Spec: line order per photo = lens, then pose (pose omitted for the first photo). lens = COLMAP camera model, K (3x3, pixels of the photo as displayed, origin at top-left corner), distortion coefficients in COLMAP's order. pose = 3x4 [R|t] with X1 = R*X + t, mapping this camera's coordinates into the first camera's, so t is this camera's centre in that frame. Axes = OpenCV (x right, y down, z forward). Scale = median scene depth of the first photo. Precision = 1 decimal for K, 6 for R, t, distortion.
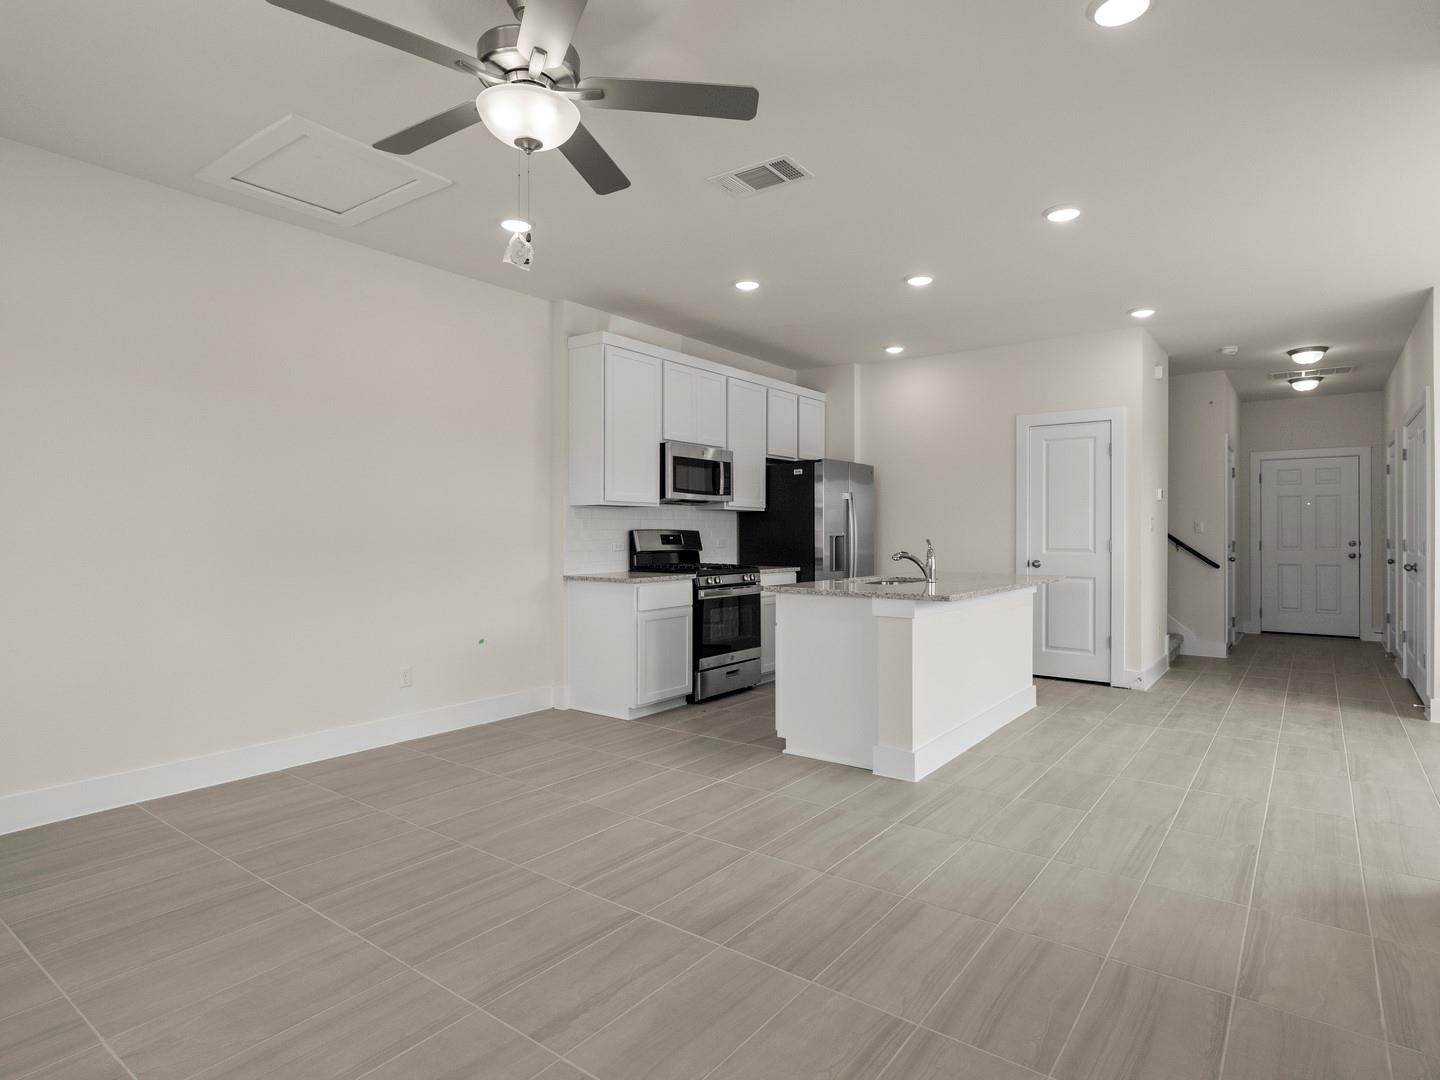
lens RADIAL K [[785.4, 0, 726.3], [0, 785.4, 531.3], [0, 0, 1]] dist [-0.000245, -0.000145]
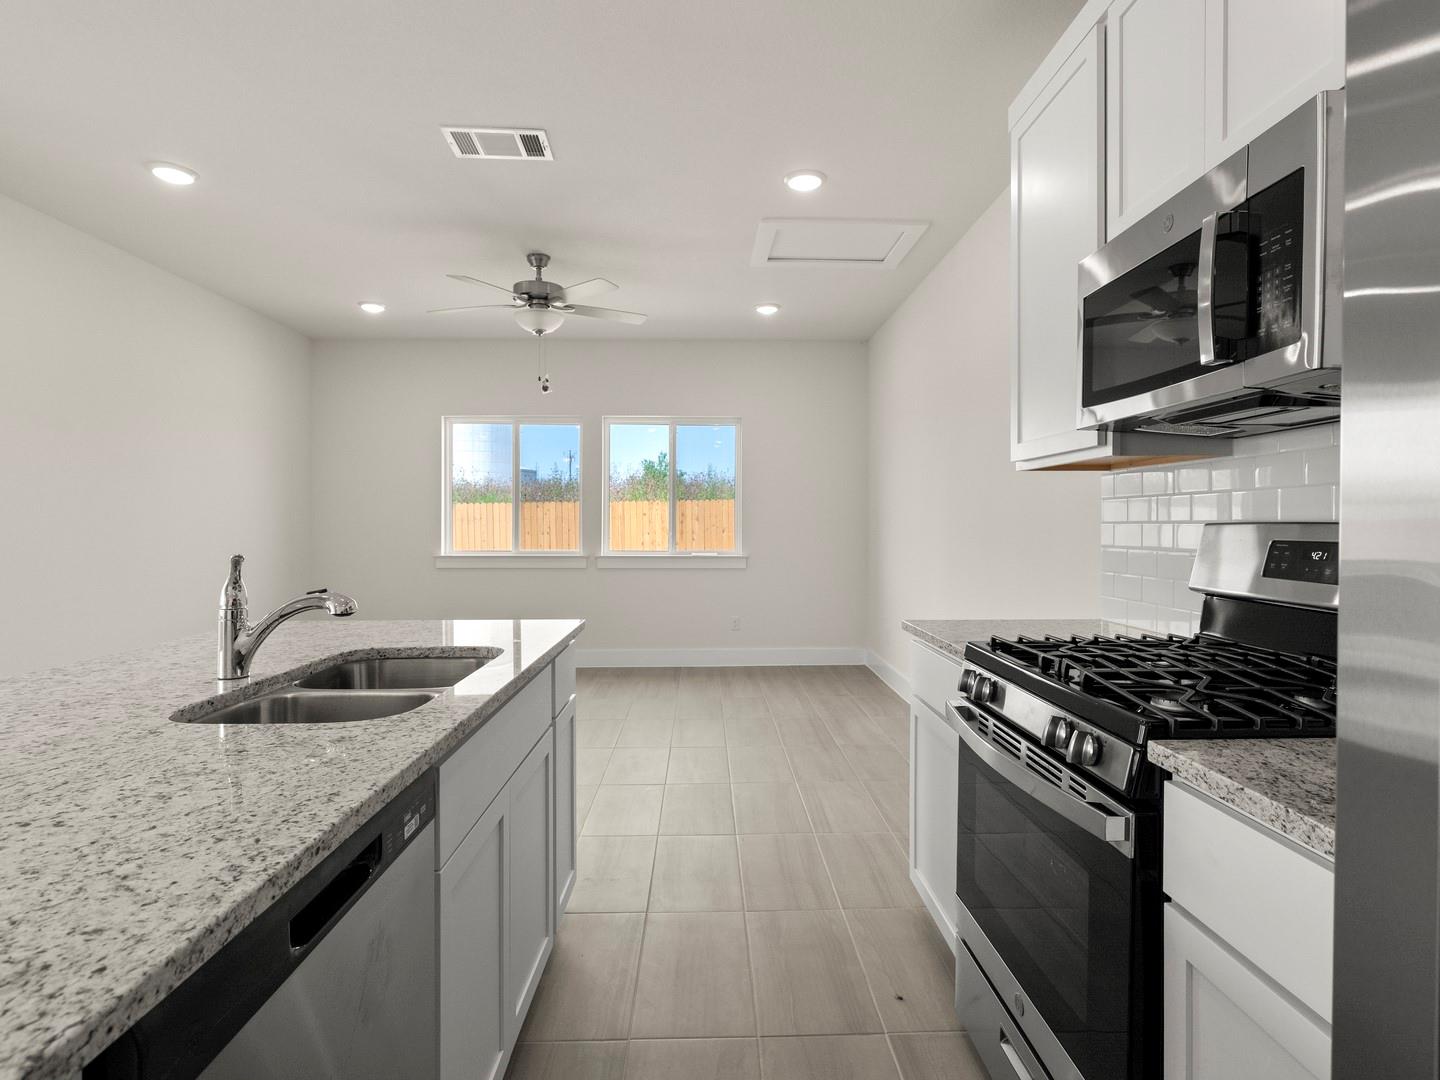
lens RADIAL K [[785.4, 0, 726.3], [0, 785.4, 531.3], [0, 0, 1]] dist [-0.000245, -0.000145]
pose [[-0.784395, 0.004623, -0.620244, 0.491096], [0.000046, 0.999973, 0.007395, 0.000075], [0.620261, 0.005772, -0.784374, 2.277799]]
